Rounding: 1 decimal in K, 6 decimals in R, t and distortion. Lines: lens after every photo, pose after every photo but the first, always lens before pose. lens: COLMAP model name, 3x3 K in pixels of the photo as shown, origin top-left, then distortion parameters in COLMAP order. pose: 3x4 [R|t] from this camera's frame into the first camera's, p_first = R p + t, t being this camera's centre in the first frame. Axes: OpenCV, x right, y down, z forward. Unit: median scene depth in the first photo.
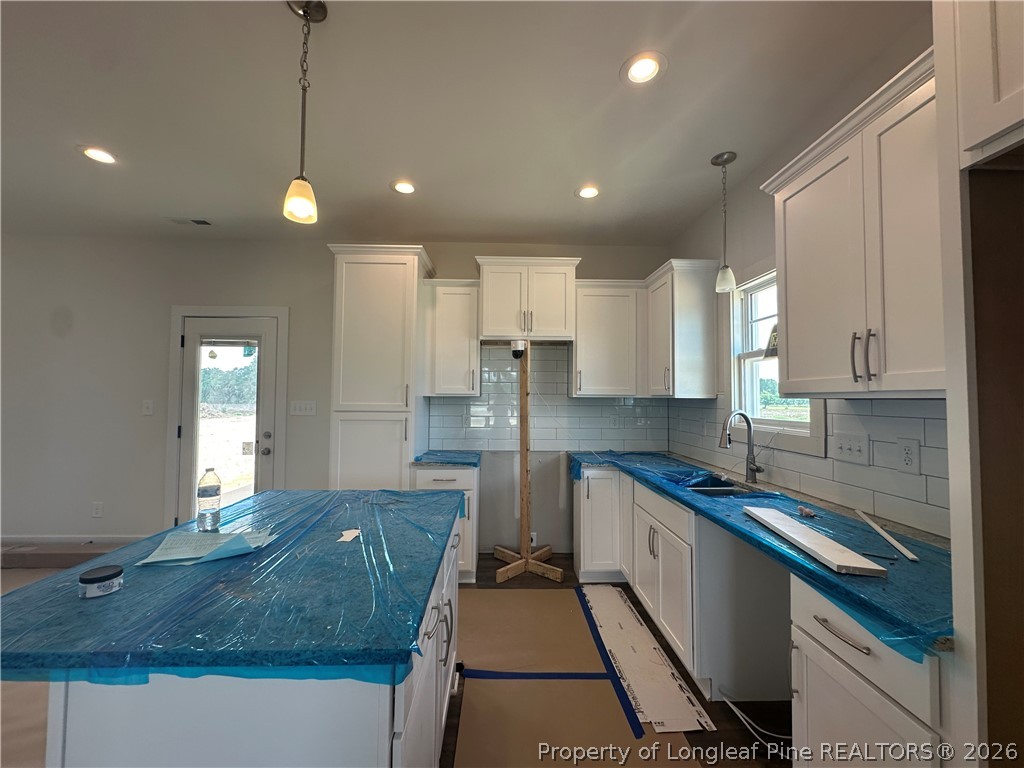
lens RADIAL K [[410.2, 0, 512.2], [0, 410.2, 382.9], [0, 0, 1]] dist [-0.002229, 0.000230]
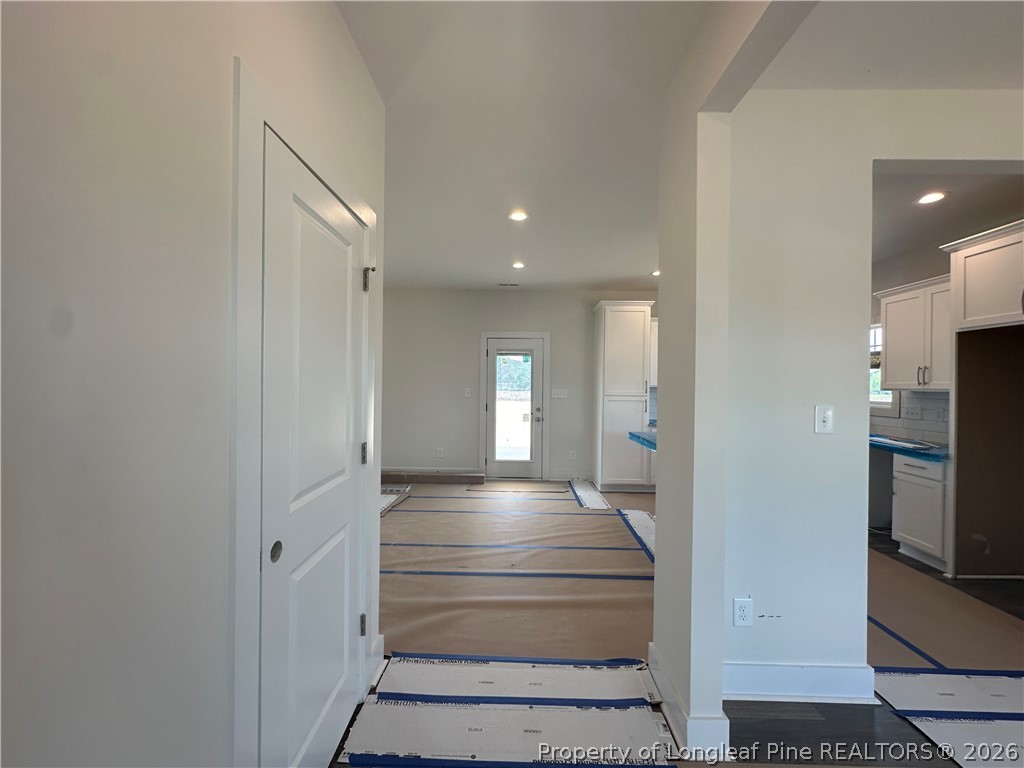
lens RADIAL K [[410.2, 0, 512.2], [0, 410.2, 382.9], [0, 0, 1]] dist [-0.002229, 0.000230]
pose [[0.999024, 0.003723, -0.044005, -0.746337], [-0.002168, 0.999373, 0.035346, -0.047177], [0.044109, -0.035216, 0.998406, -0.784347]]
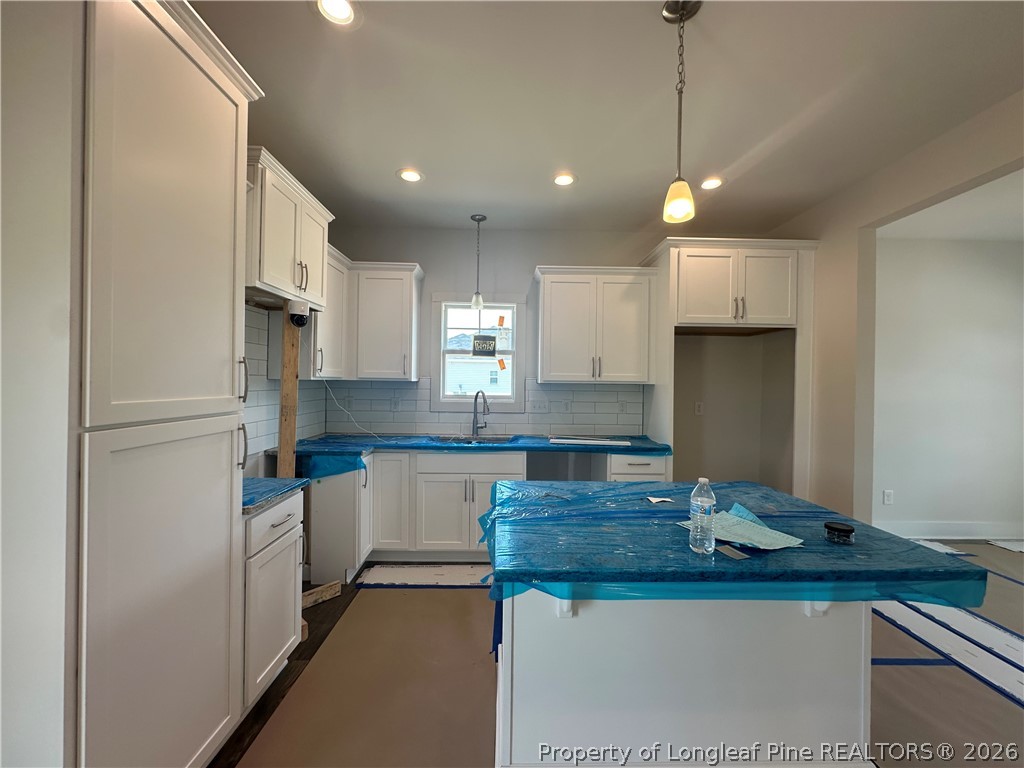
lens RADIAL K [[410.2, 0, 512.2], [0, 410.2, 382.9], [0, 0, 1]] dist [-0.002229, 0.000230]
pose [[0.008648, -0.011341, 0.999898, -0.742666], [-0.050243, 0.998668, 0.011762, 0.012454], [-0.998700, -0.050340, 0.008066, 0.657801]]
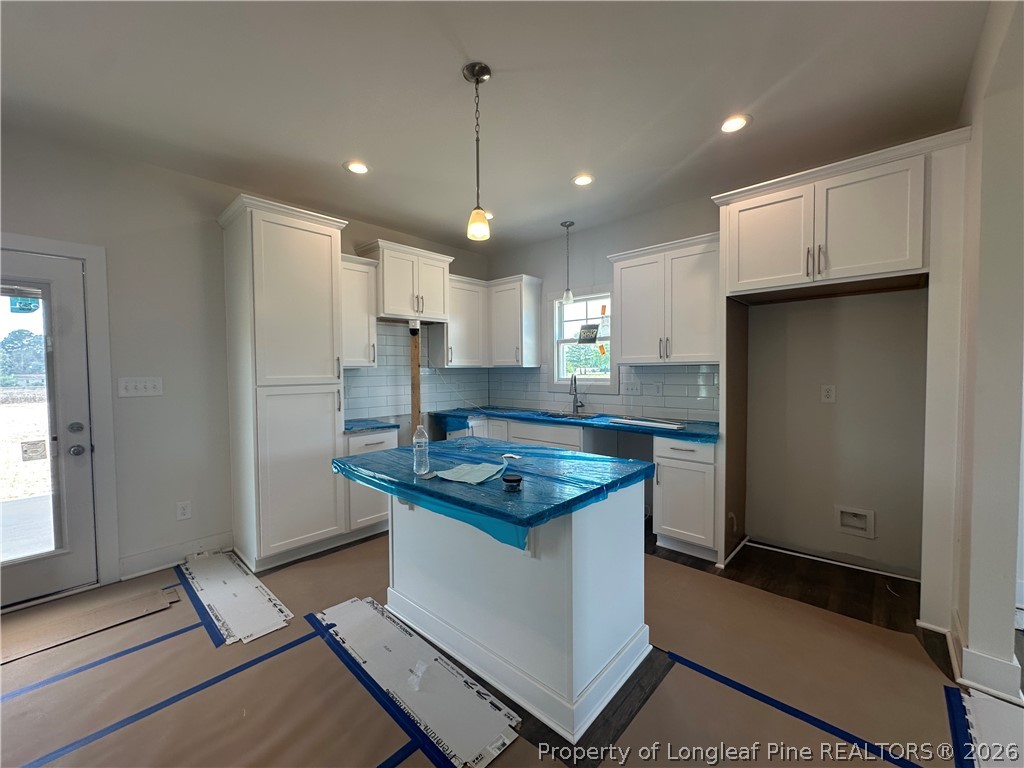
lens RADIAL K [[410.2, 0, 512.2], [0, 410.2, 382.9], [0, 0, 1]] dist [-0.002229, 0.000230]
pose [[0.697607, -0.039108, 0.715412, -0.680753], [-0.010357, 0.997854, 0.064647, -0.002965], [-0.716406, -0.052508, 0.695705, -0.031243]]
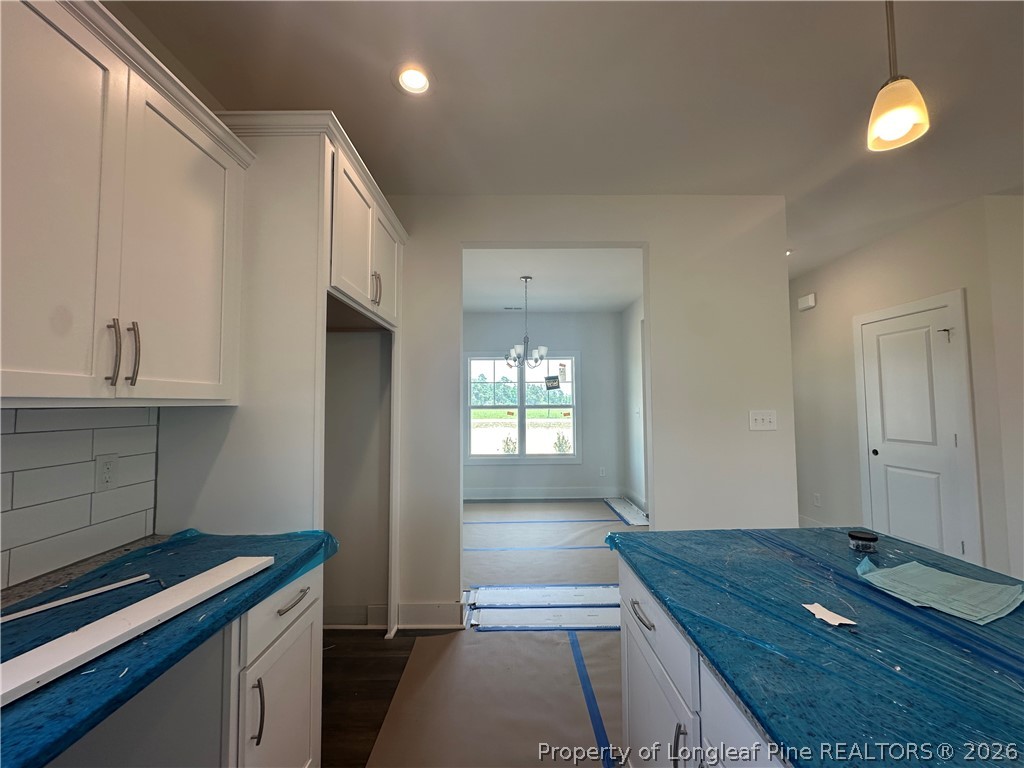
lens RADIAL K [[410.2, 0, 512.2], [0, 410.2, 382.9], [0, 0, 1]] dist [-0.002229, 0.000230]
pose [[-0.999845, -0.001260, 0.017548, 0.046480], [-0.002804, 0.996097, -0.088223, 0.025708], [-0.017368, -0.088258, -0.995946, 0.774384]]
